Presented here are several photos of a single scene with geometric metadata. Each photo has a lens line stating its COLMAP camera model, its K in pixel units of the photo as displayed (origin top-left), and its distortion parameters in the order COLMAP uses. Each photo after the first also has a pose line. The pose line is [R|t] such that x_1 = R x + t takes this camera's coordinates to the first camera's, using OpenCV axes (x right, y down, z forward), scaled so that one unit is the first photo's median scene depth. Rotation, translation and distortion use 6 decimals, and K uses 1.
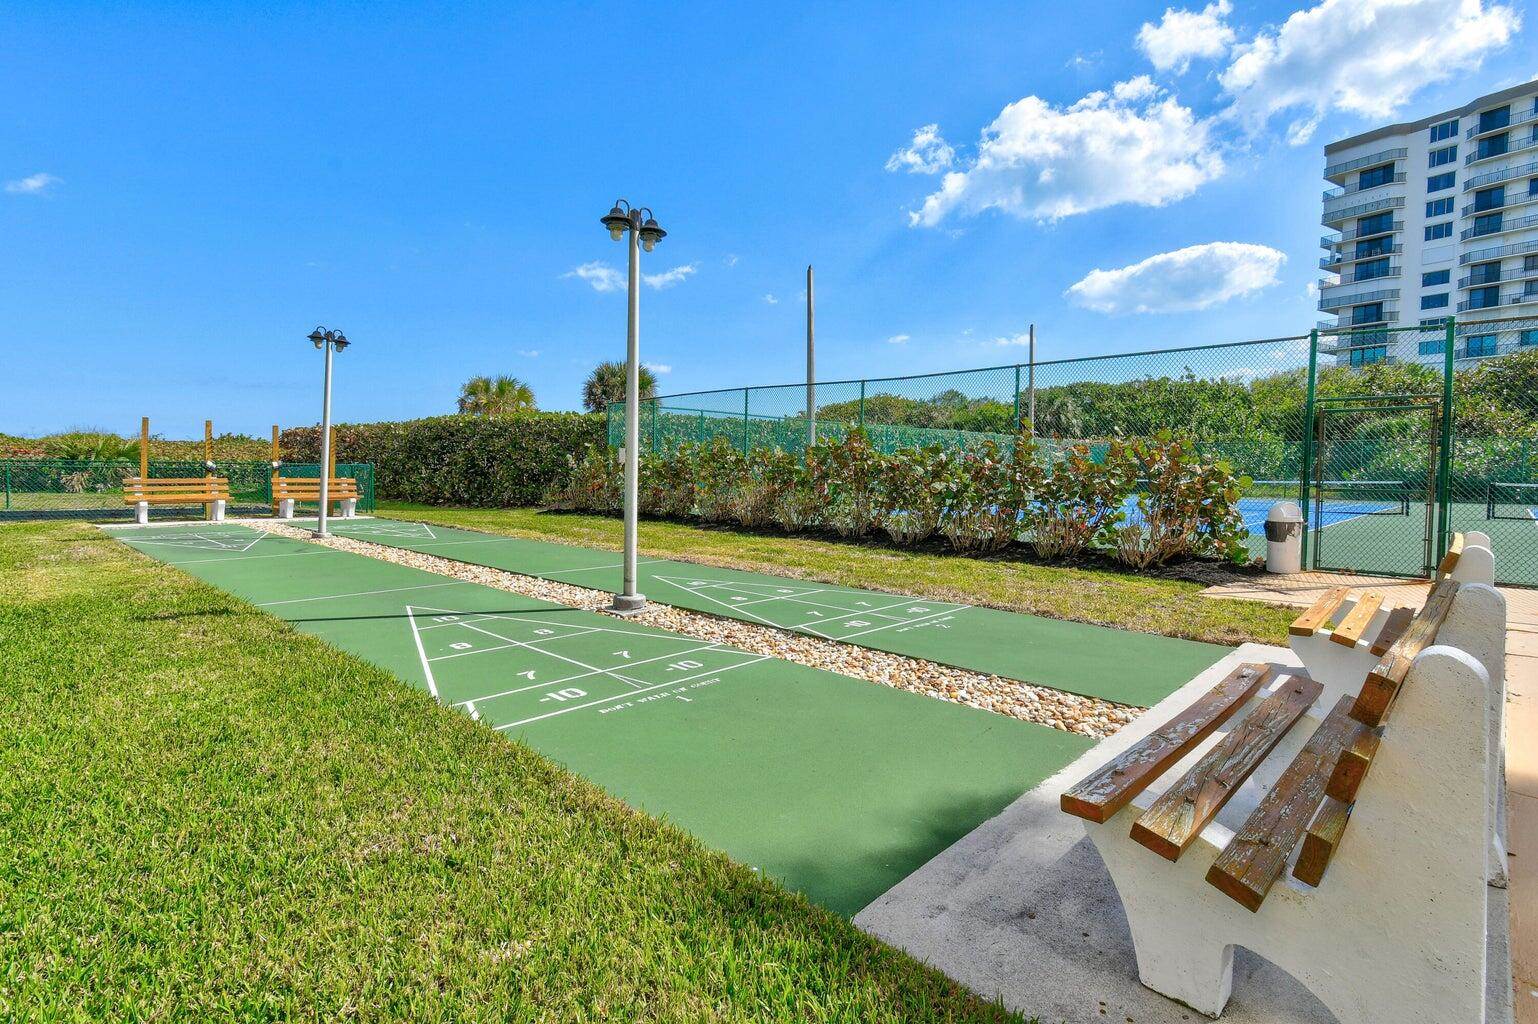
lens RADIAL K [[764.2, 0, 769.0], [0, 764.2, 512.0], [0, 0, 1]] dist [-0.001648, 0.001126]
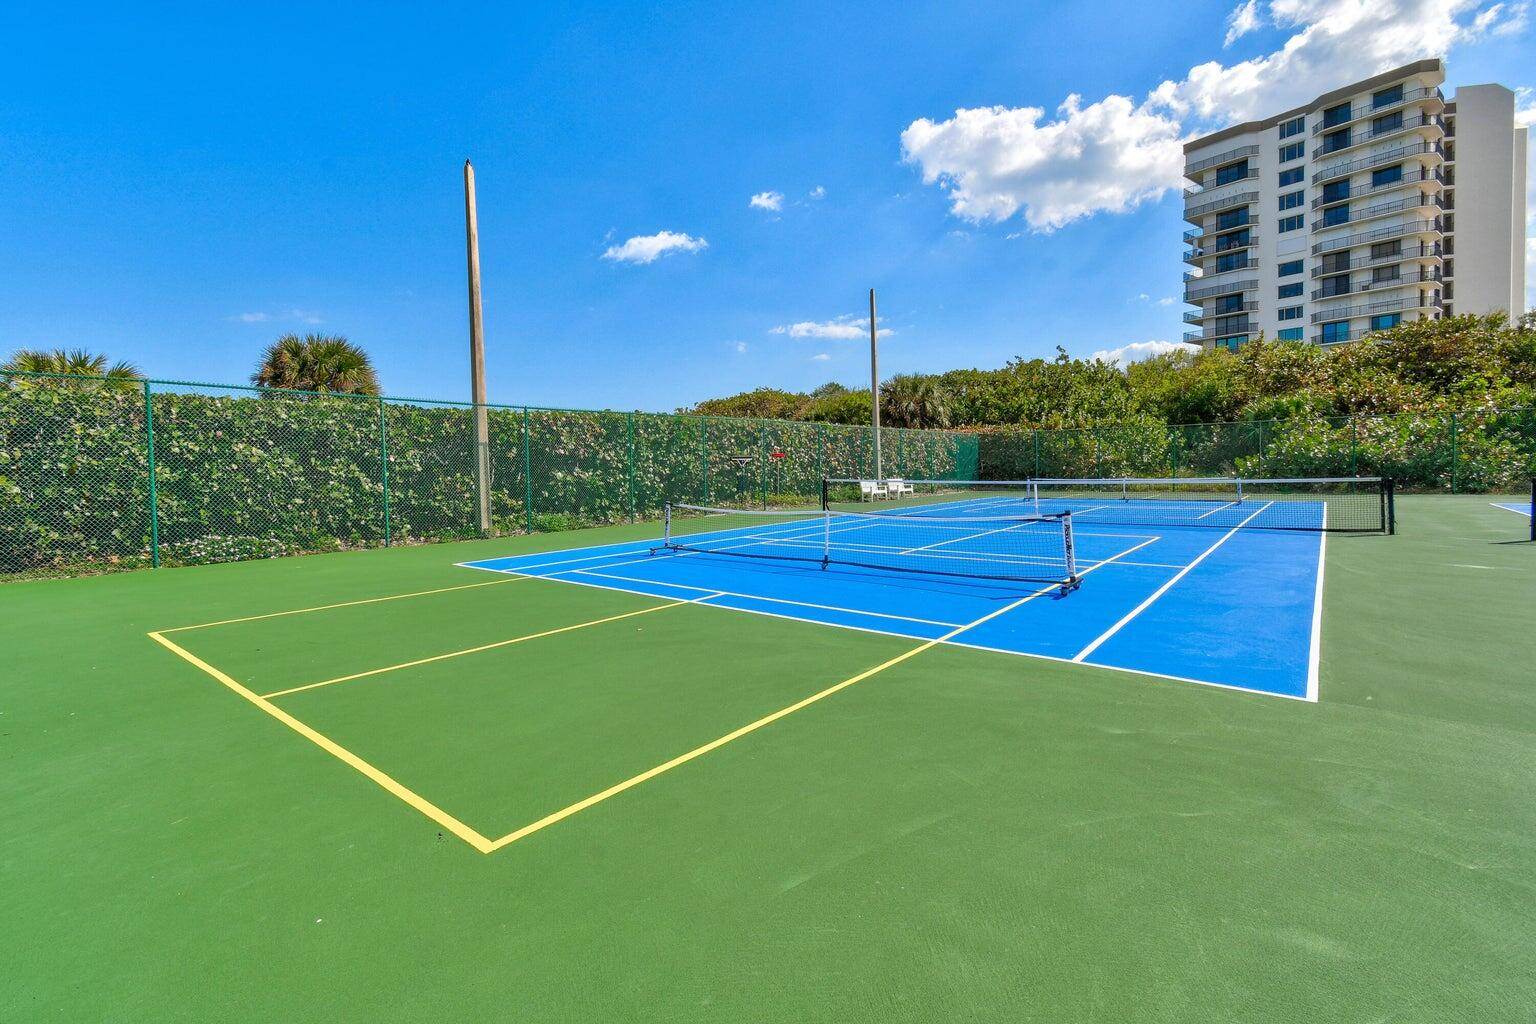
lens RADIAL K [[689.6, 0, 775.8], [0, 689.6, 489.3], [0, 0, 1]] dist [0.001541, -0.000028]
pose [[0.995352, -0.030445, 0.091361, 0.082928], [0.032405, 0.999274, -0.020045, -0.009988], [-0.090685, 0.022913, 0.995616, 0.138669]]
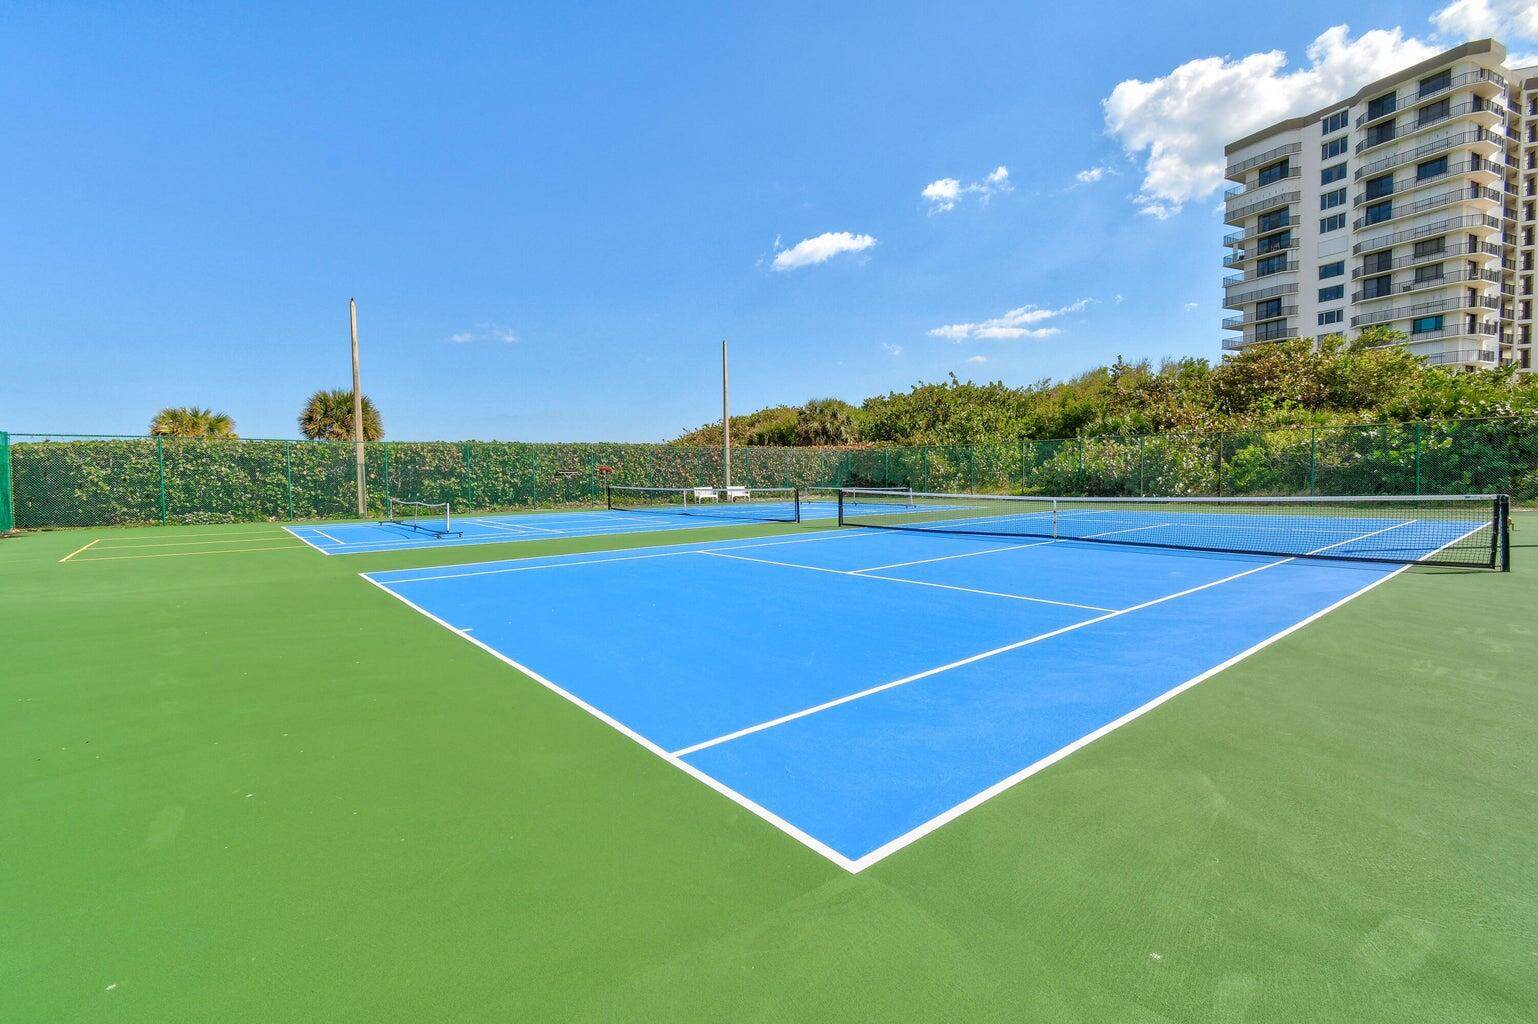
lens RADIAL K [[684.2, 0, 772.2], [0, 684.2, 501.4], [0, 0, 1]] dist [0.002067, -0.000372]
pose [[0.992512, -0.016088, -0.121084, 0.260397], [0.014481, 0.999795, -0.014140, -0.003596], [0.121287, 0.012280, 0.992542, 0.032482]]
